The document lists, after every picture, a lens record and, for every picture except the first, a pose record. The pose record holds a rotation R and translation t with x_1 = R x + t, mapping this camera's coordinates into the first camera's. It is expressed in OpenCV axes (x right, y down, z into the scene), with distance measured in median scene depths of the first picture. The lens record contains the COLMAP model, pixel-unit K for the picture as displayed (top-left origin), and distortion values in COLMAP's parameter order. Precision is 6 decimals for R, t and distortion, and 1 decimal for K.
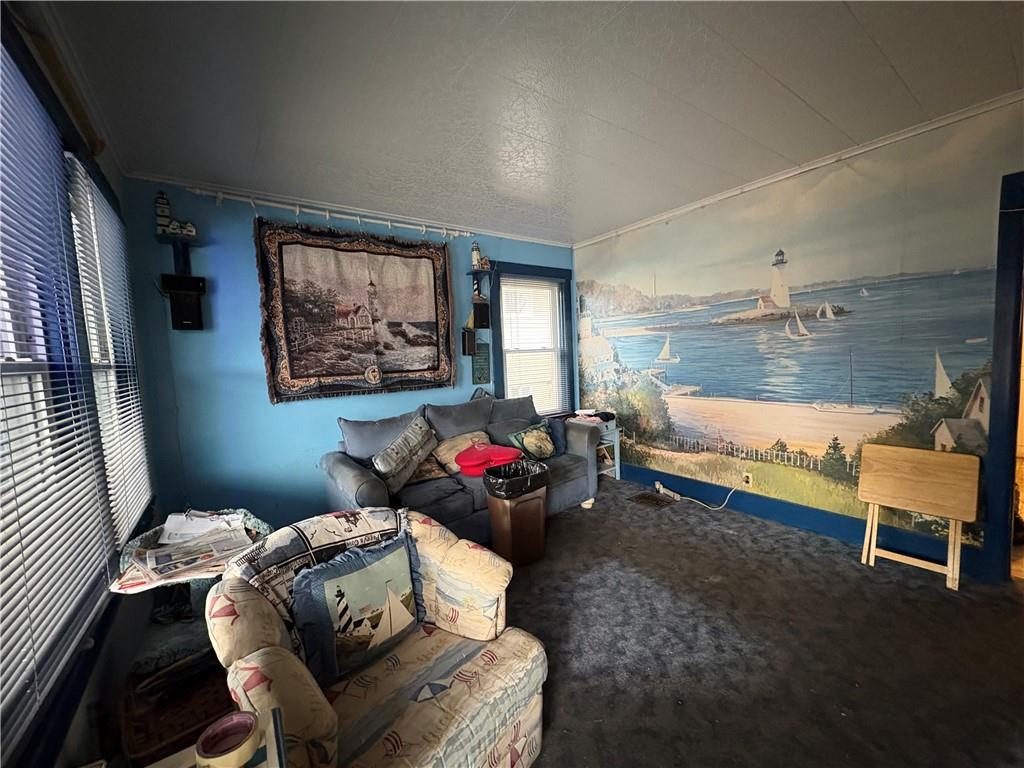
lens RADIAL K [[407.8, 0, 512.0], [0, 407.8, 384.0], [0, 0, 1]] dist [0.001735, 0.000038]
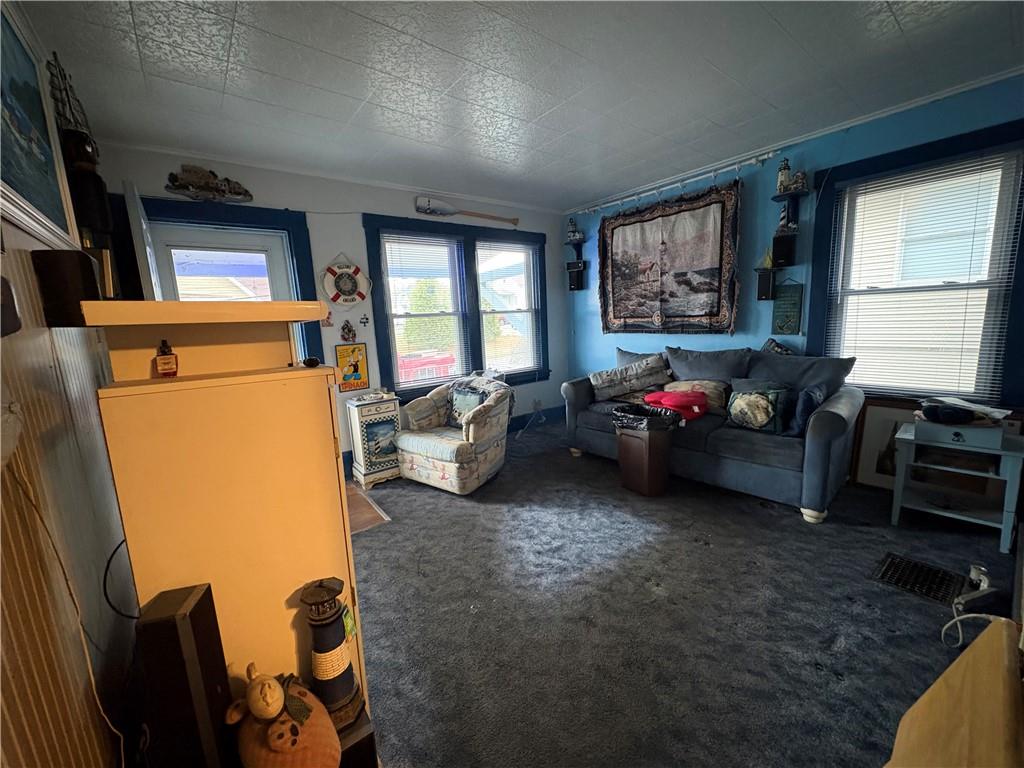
lens RADIAL K [[407.8, 0, 512.0], [0, 407.8, 384.0], [0, 0, 1]] dist [0.001735, 0.000038]
pose [[0.039473, 0.203266, -0.978328, 0.907409], [-0.032201, 0.978841, 0.202074, -0.063495], [0.998702, 0.023527, 0.045184, 0.496976]]
